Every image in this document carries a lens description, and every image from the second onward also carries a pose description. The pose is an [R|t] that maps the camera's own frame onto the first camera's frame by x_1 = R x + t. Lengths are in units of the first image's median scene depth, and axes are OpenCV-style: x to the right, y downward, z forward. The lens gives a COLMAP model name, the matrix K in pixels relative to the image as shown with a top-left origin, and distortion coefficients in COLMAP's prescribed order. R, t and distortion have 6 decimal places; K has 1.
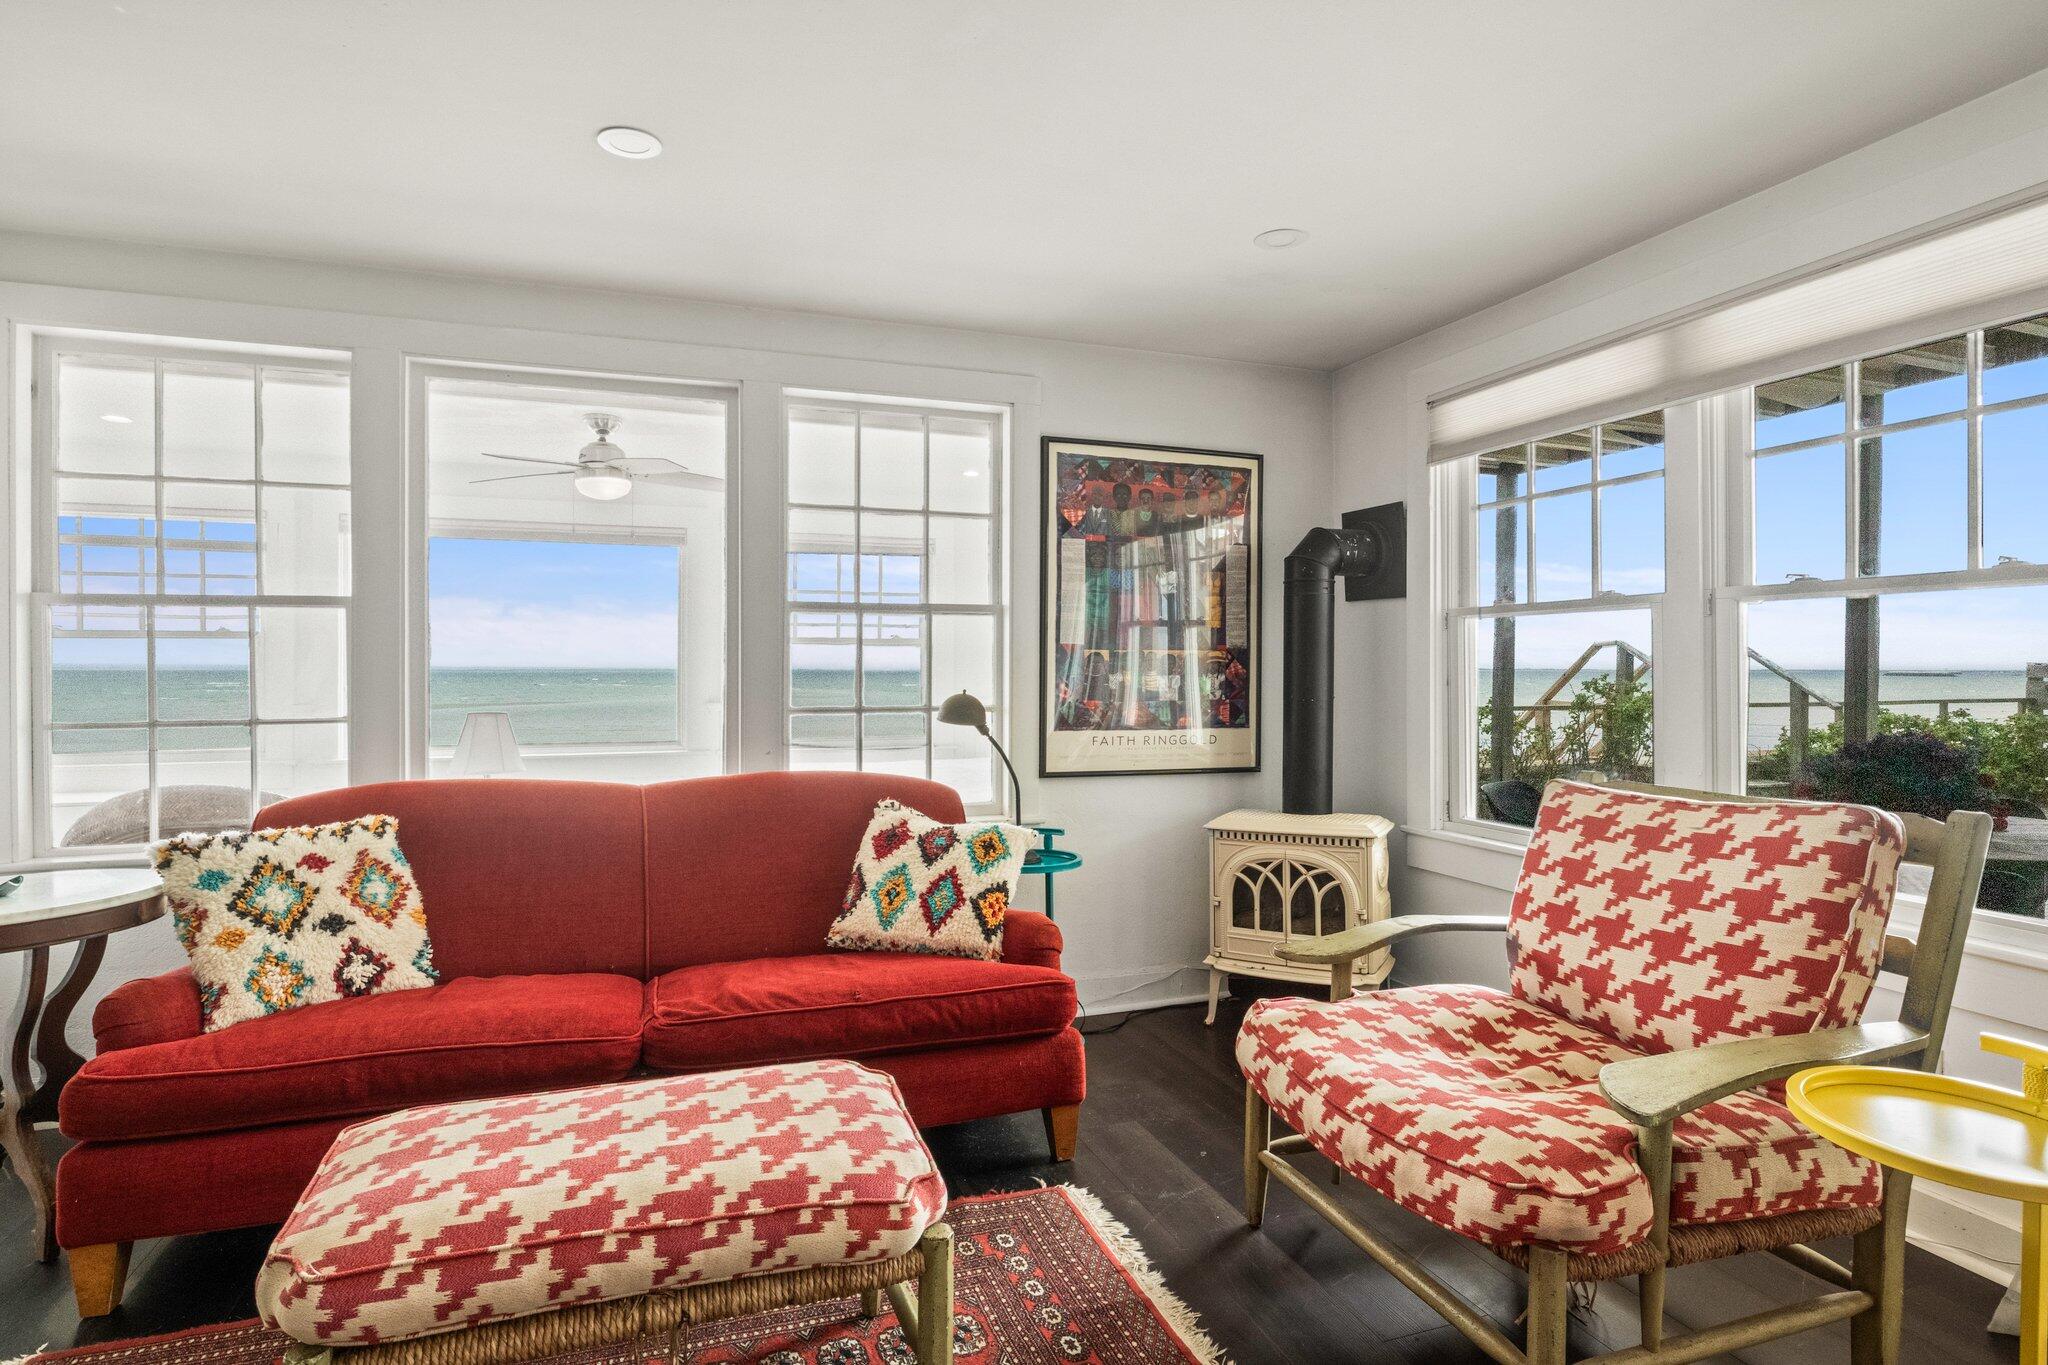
lens RADIAL K [[1061.1, 0, 1077.9], [0, 1061.1, 667.5], [0, 0, 1]] dist [-0.005913, -0.000526]
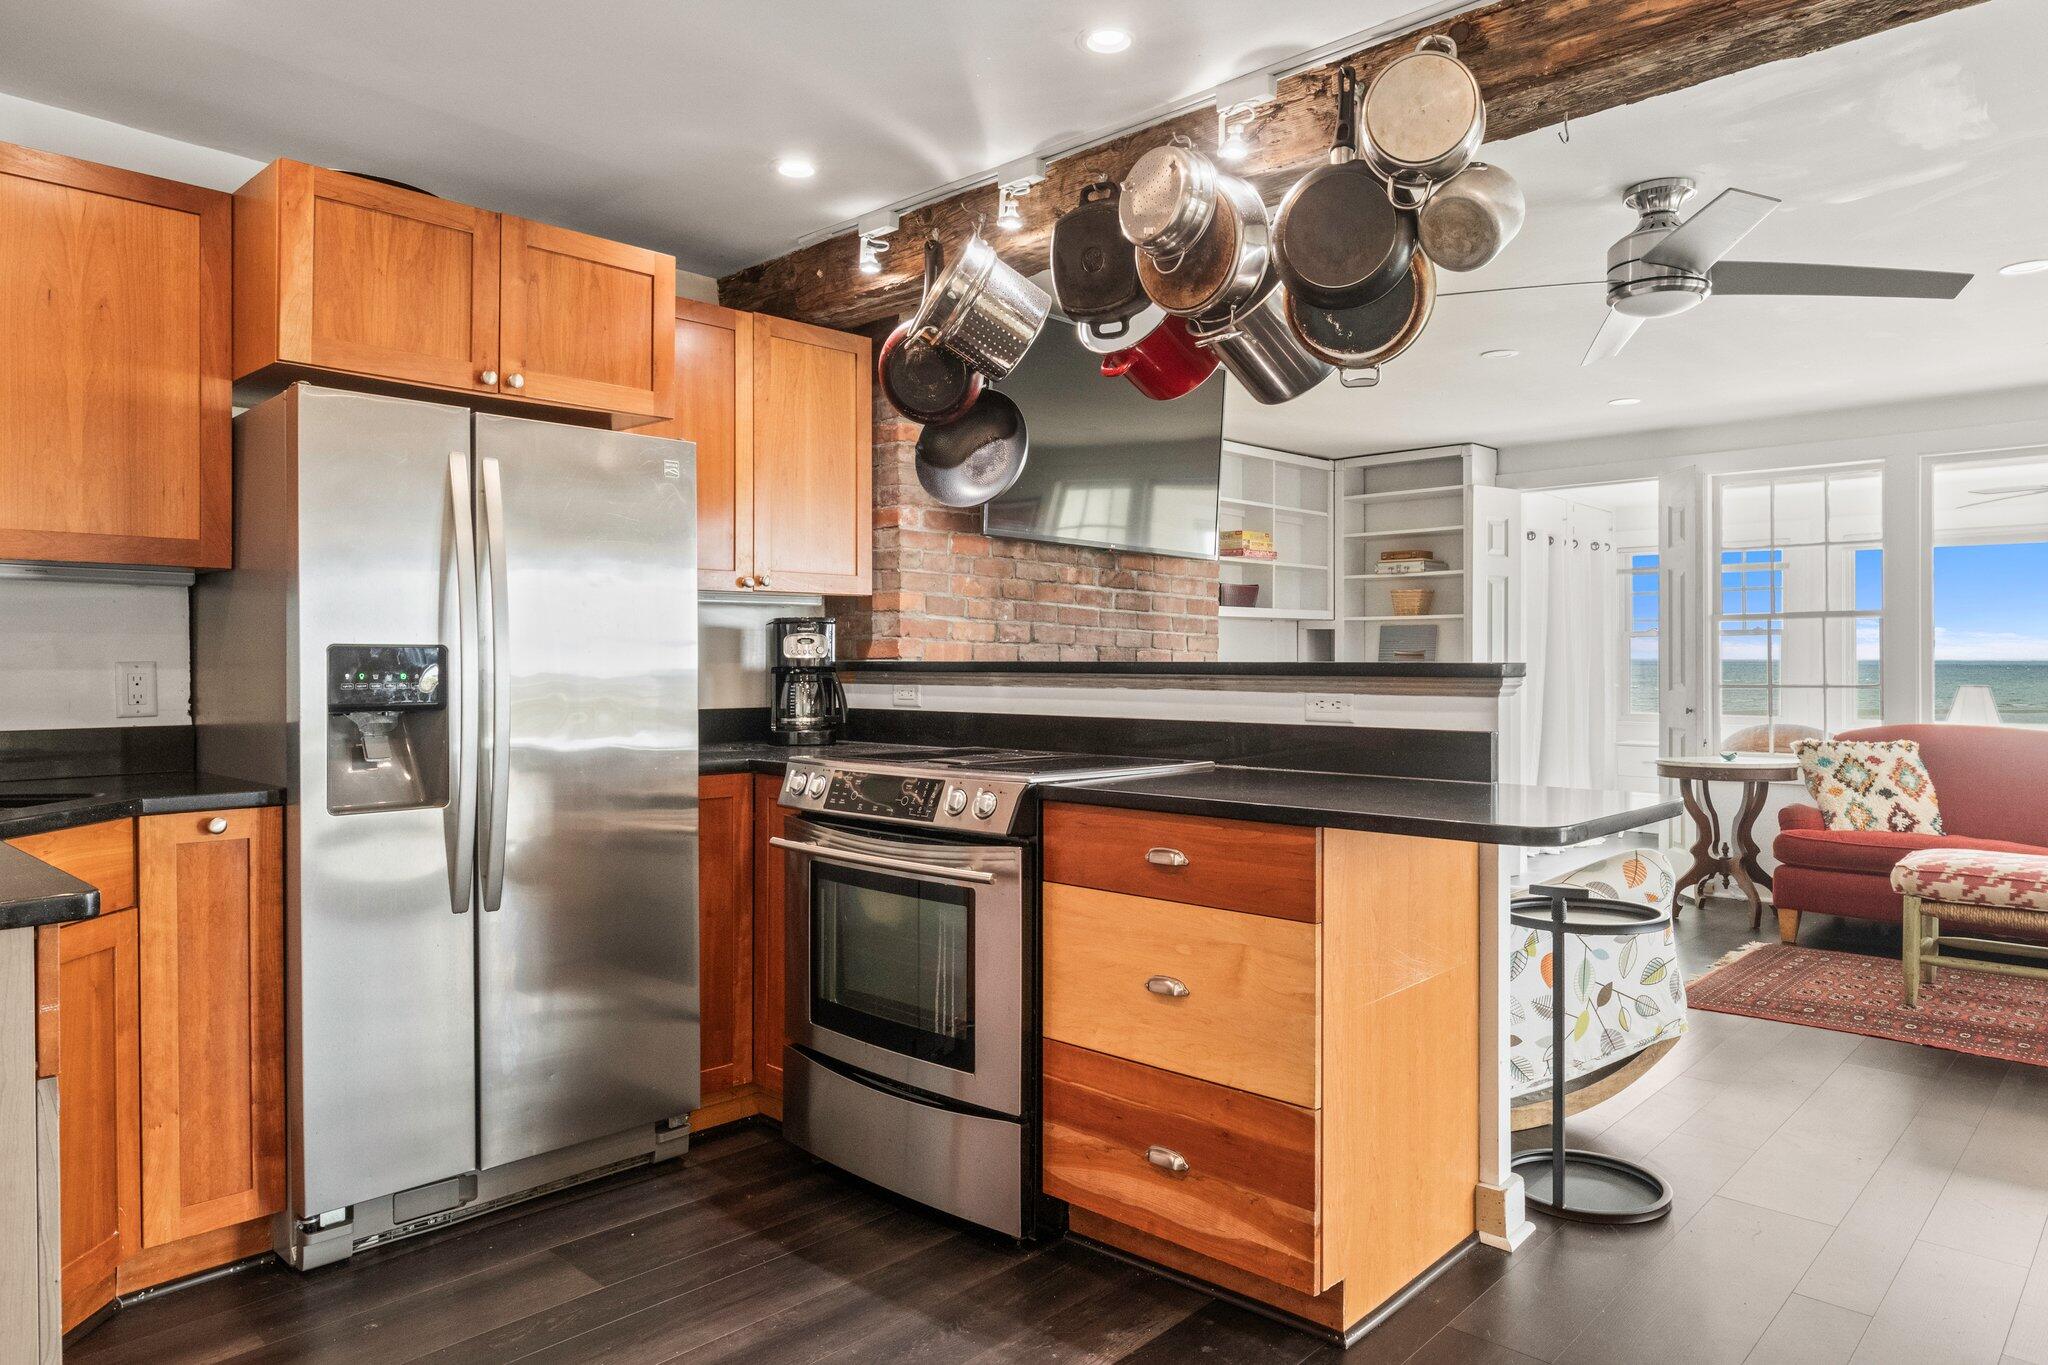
lens RADIAL K [[1332.9, 0, 1019.6], [0, 1332.9, 668.9], [0, 0, 1]] dist [-0.003721, -0.001058]
pose [[0.434450, 0.003047, -0.900691, 0.746761], [0.001413, 0.999991, 0.004065, 0.017975], [0.900695, -0.003038, 0.434442, -1.407525]]
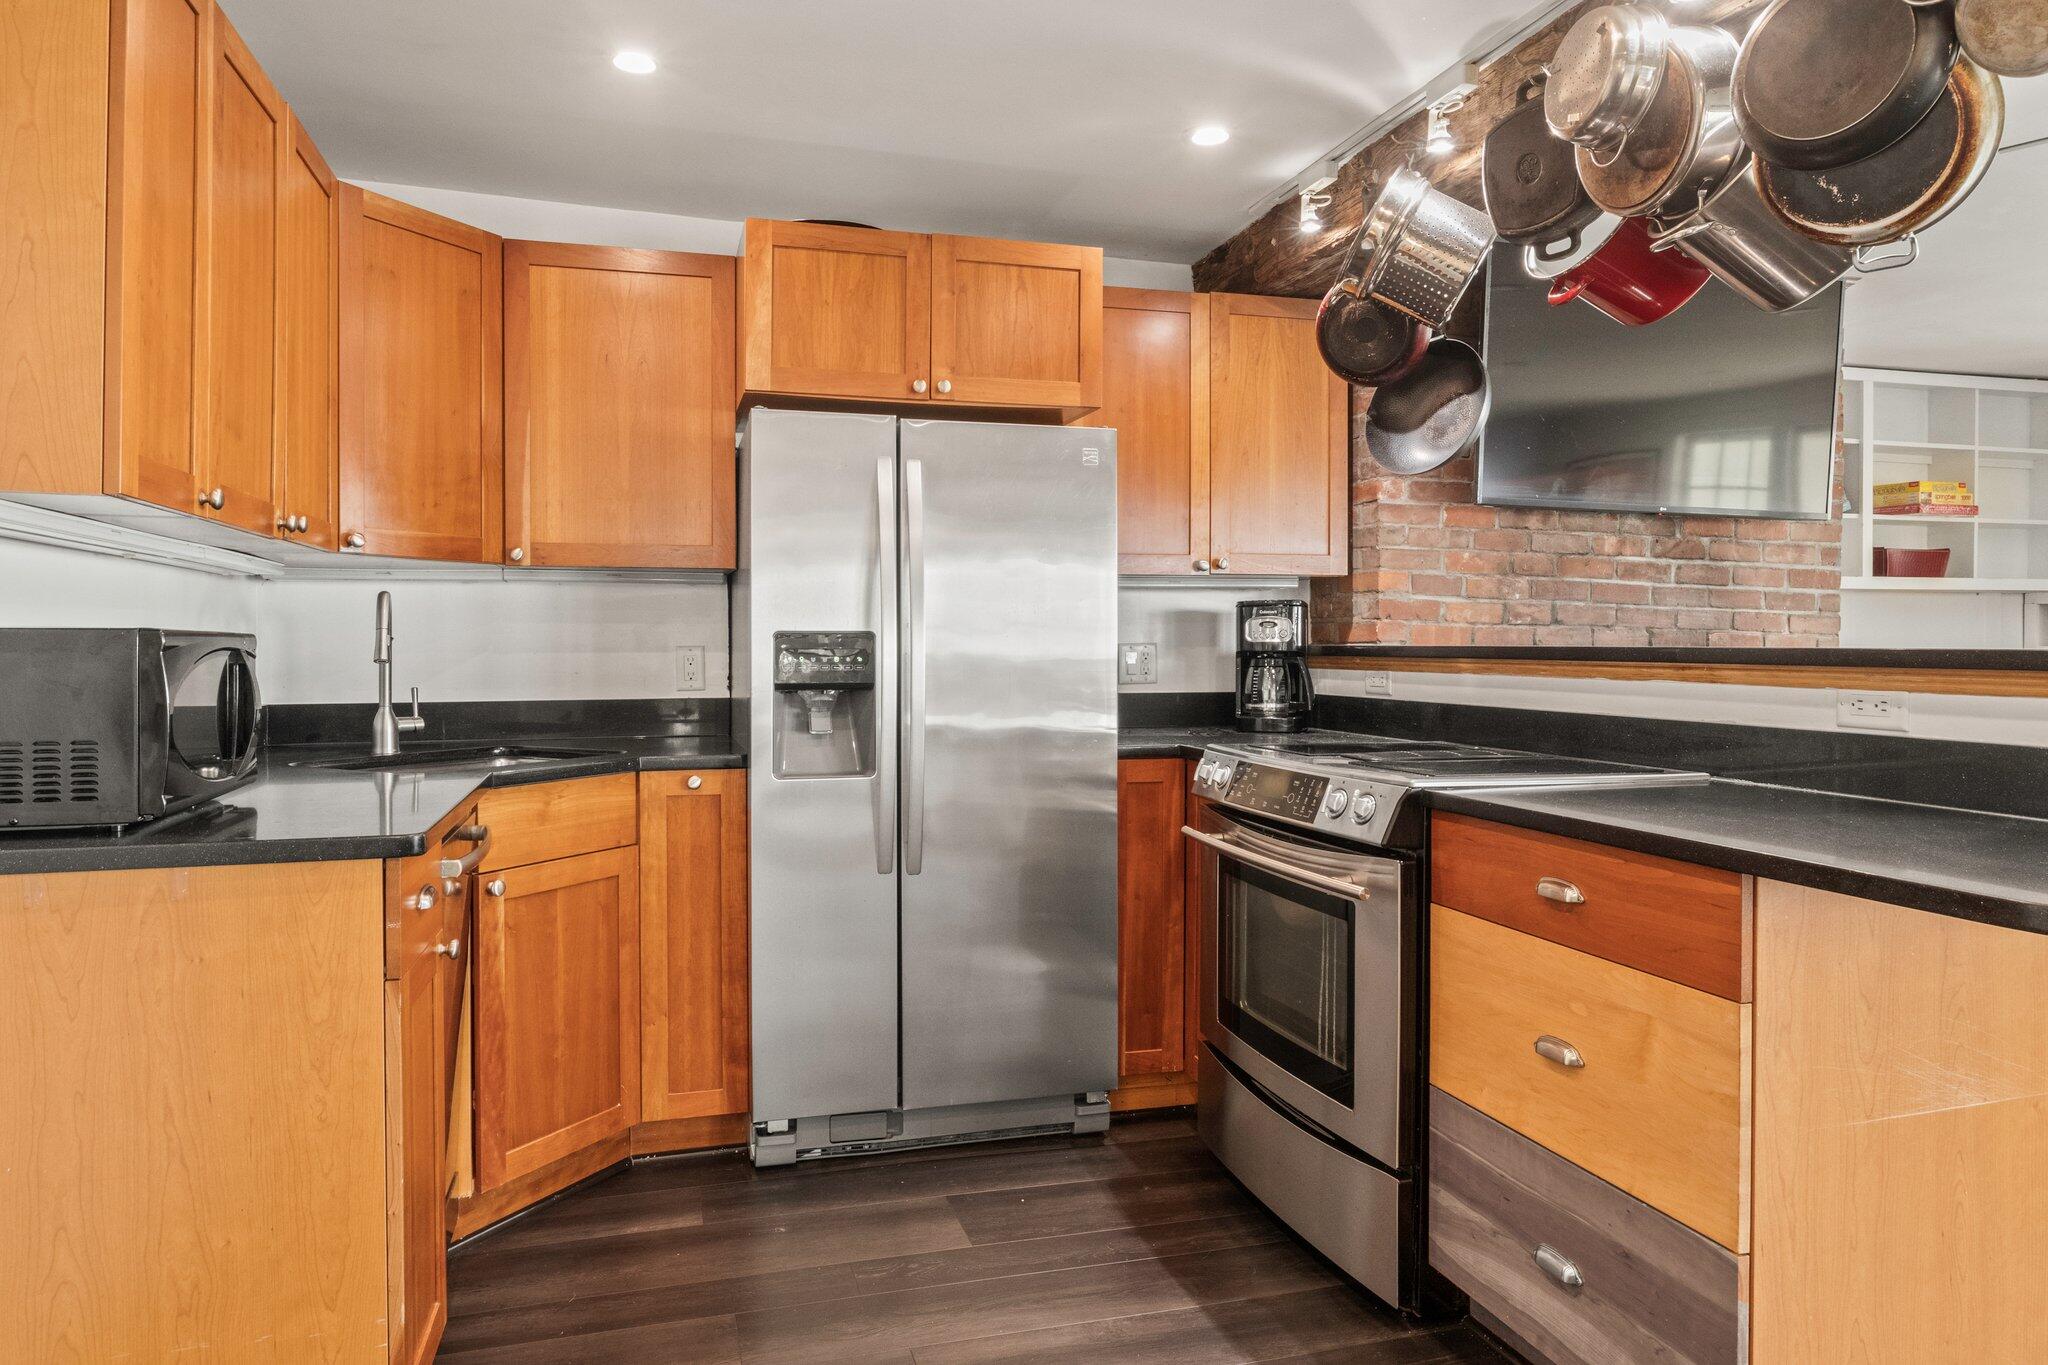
lens RADIAL K [[1258.6, 0, 922.6], [0, 1258.6, 655.6], [0, 0, 1]] dist [-0.004154, -0.000573]
pose [[-0.107622, 0.007151, -0.994166, 0.685839], [-0.000342, 0.999974, 0.007230, 0.015944], [0.994192, 0.001118, -0.107617, -1.161302]]
